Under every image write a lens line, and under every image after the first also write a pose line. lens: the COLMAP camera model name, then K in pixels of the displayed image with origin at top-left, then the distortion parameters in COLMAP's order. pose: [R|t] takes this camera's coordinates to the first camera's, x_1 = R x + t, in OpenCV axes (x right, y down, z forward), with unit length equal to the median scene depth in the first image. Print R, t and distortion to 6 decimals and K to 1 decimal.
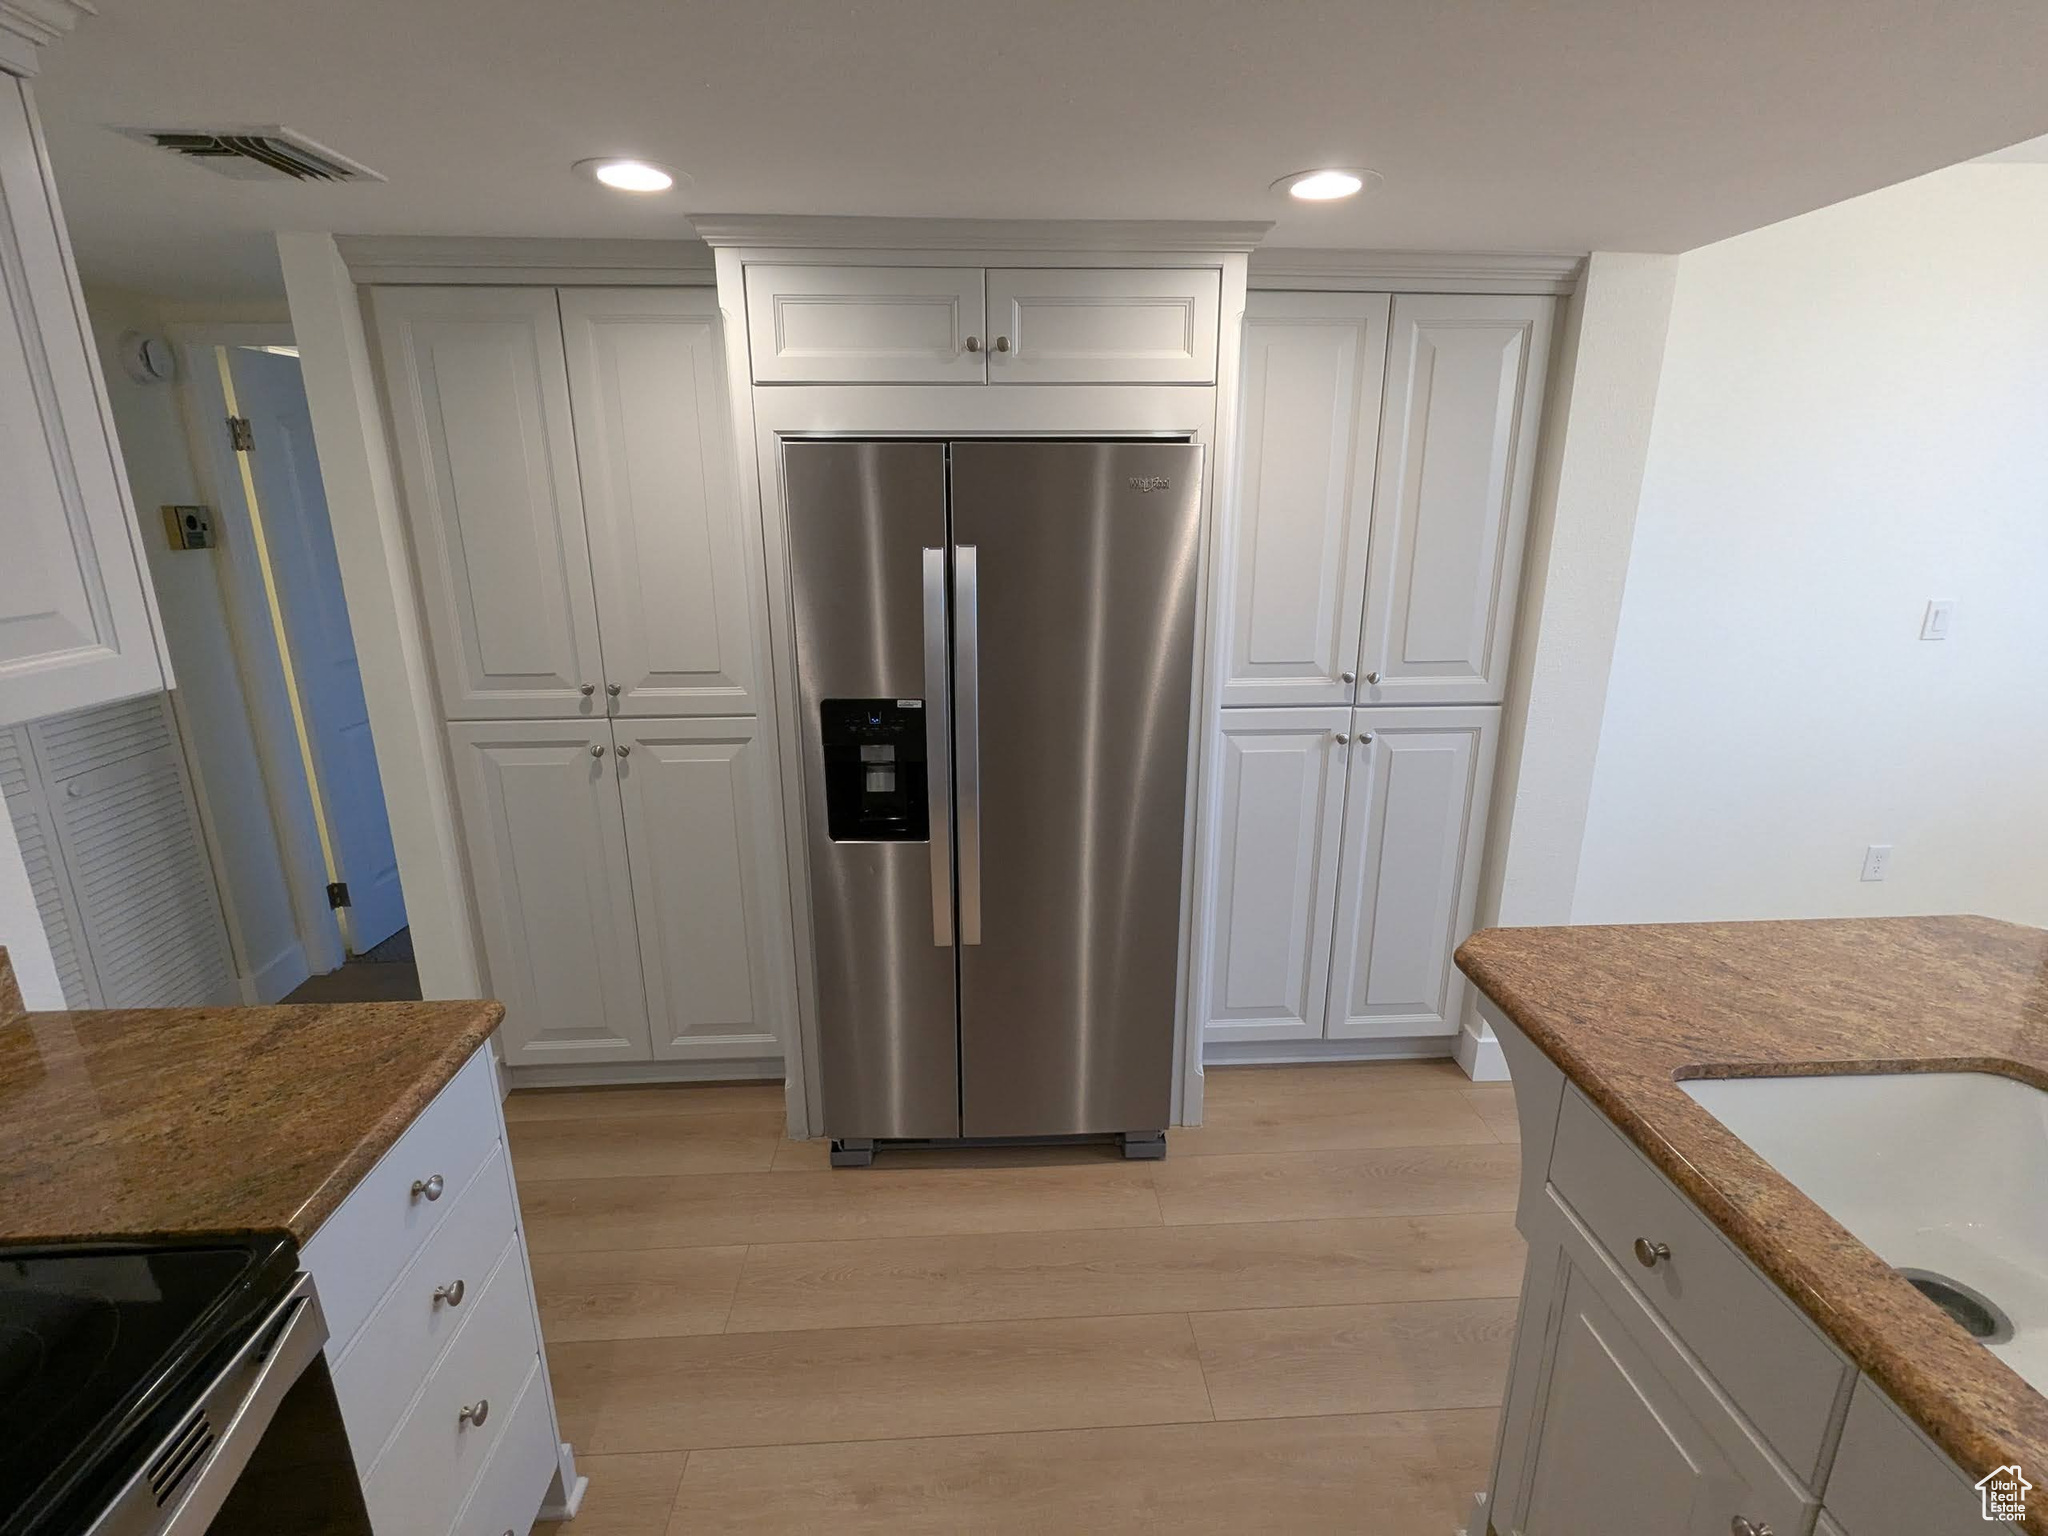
lens RADIAL K [[970.3, 0, 1027.0], [0, 970.3, 764.3], [0, 0, 1]] dist [-0.006415, 0.007857]
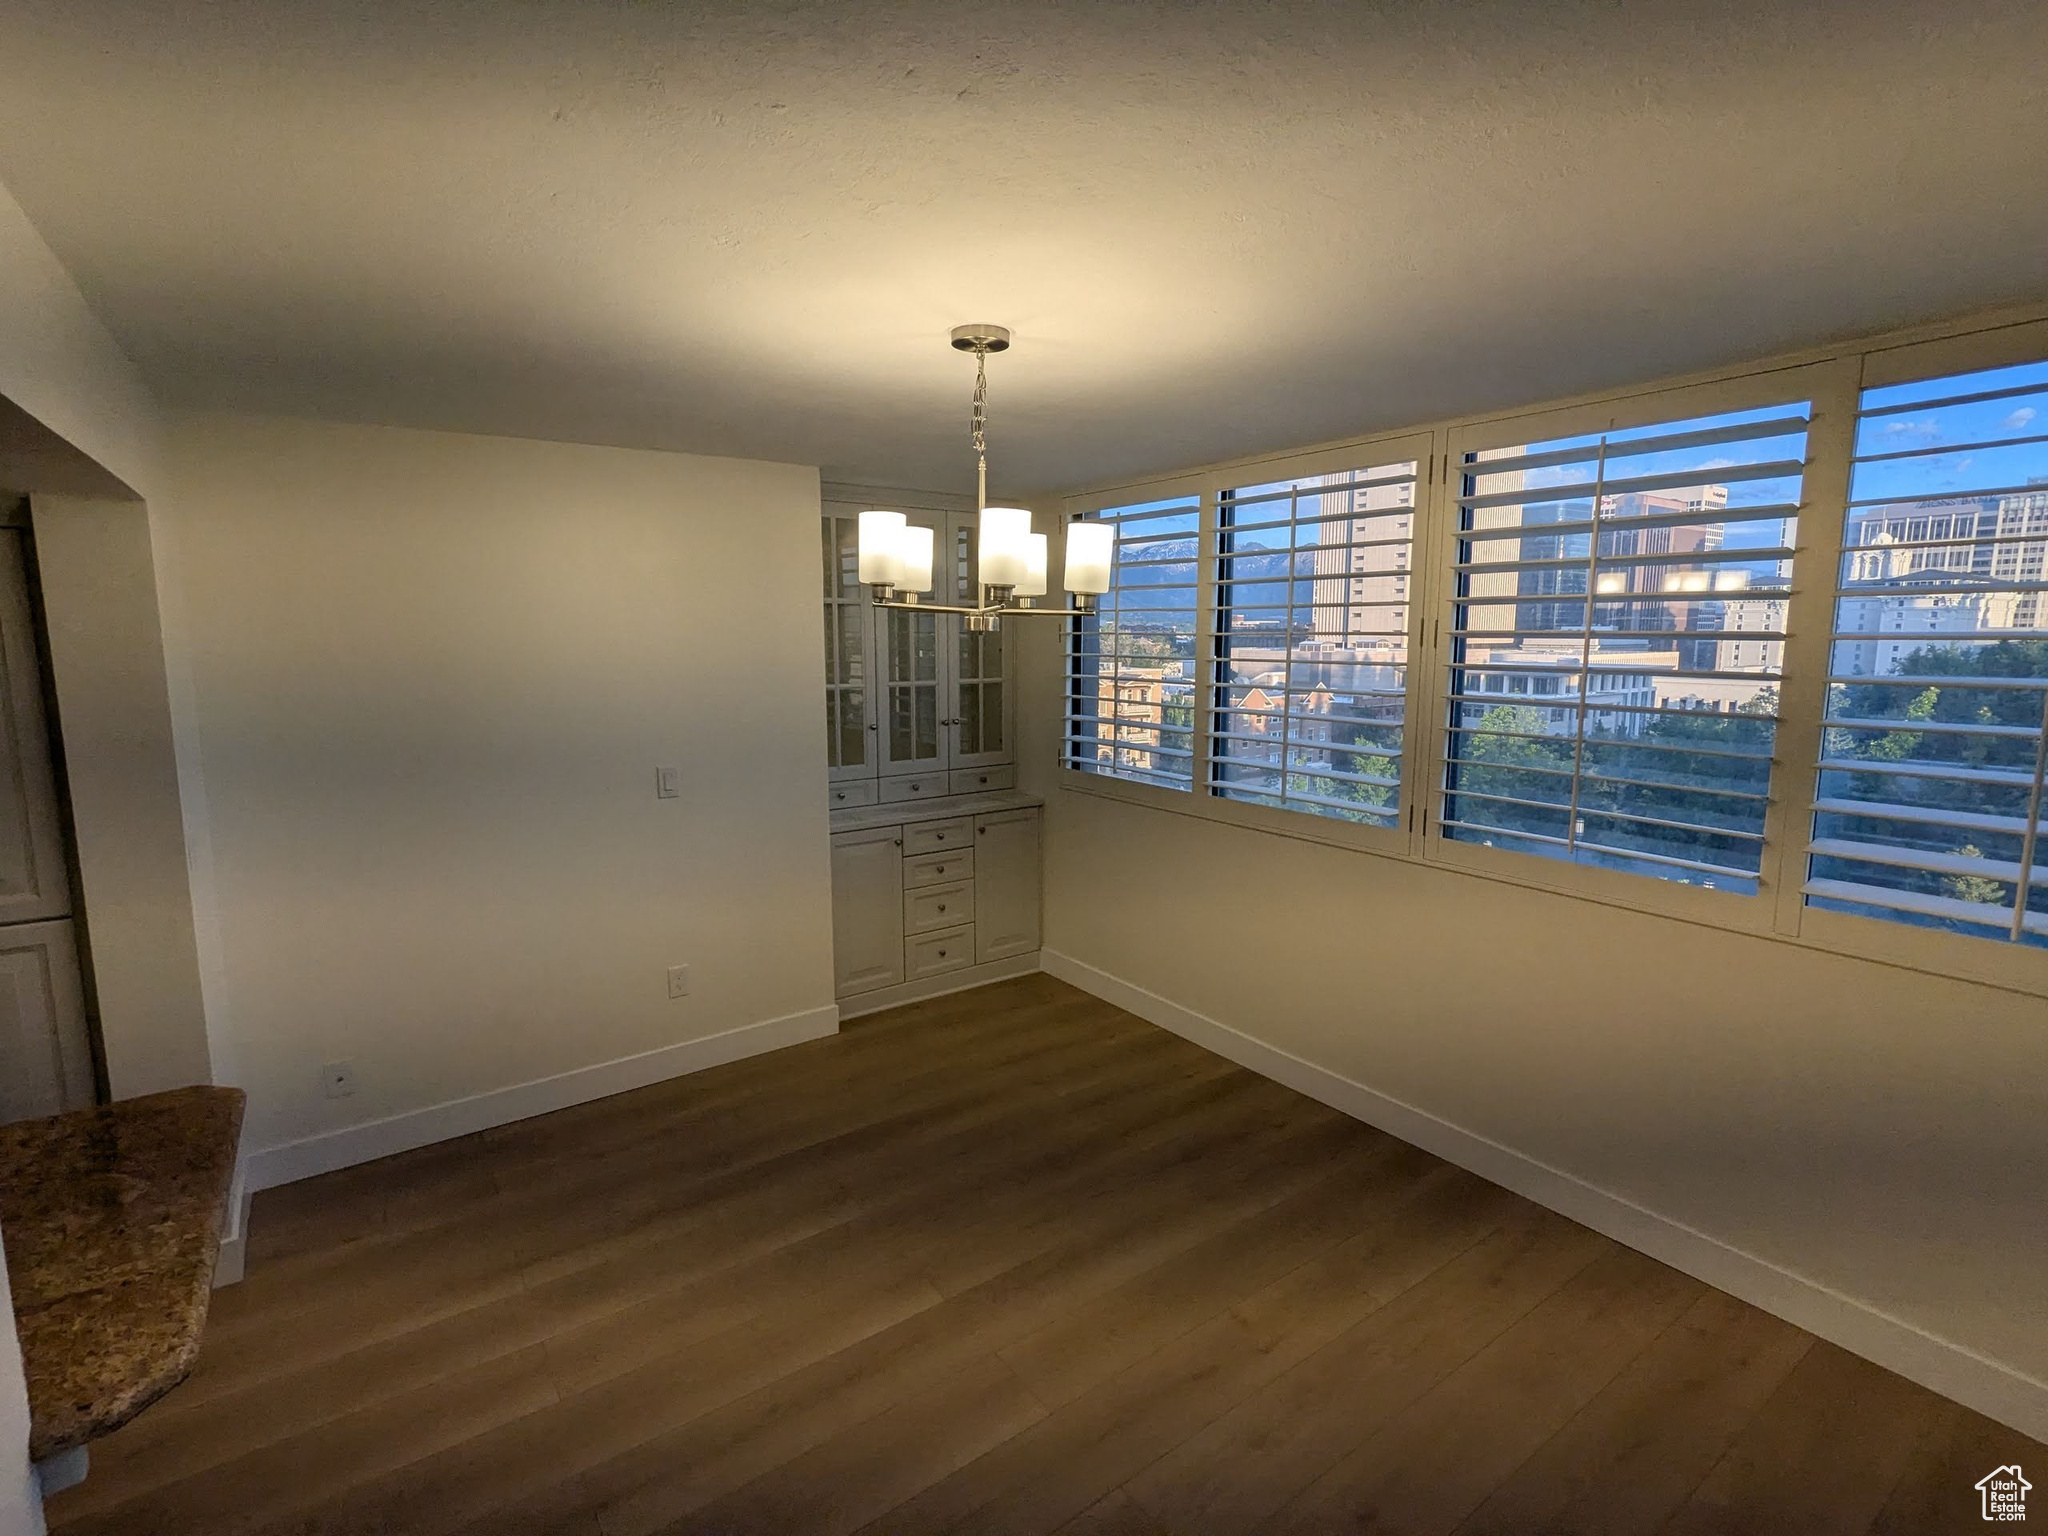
lens RADIAL K [[968.0, 0, 1024.2], [0, 968.0, 762.0], [0, 0, 1]] dist [-0.000343, 0.000122]
pose [[0.841074, -0.070473, 0.536309, 1.019991], [0.147590, 0.983755, -0.102192, 0.034032], [-0.520395, 0.165105, 0.837812, -0.455624]]
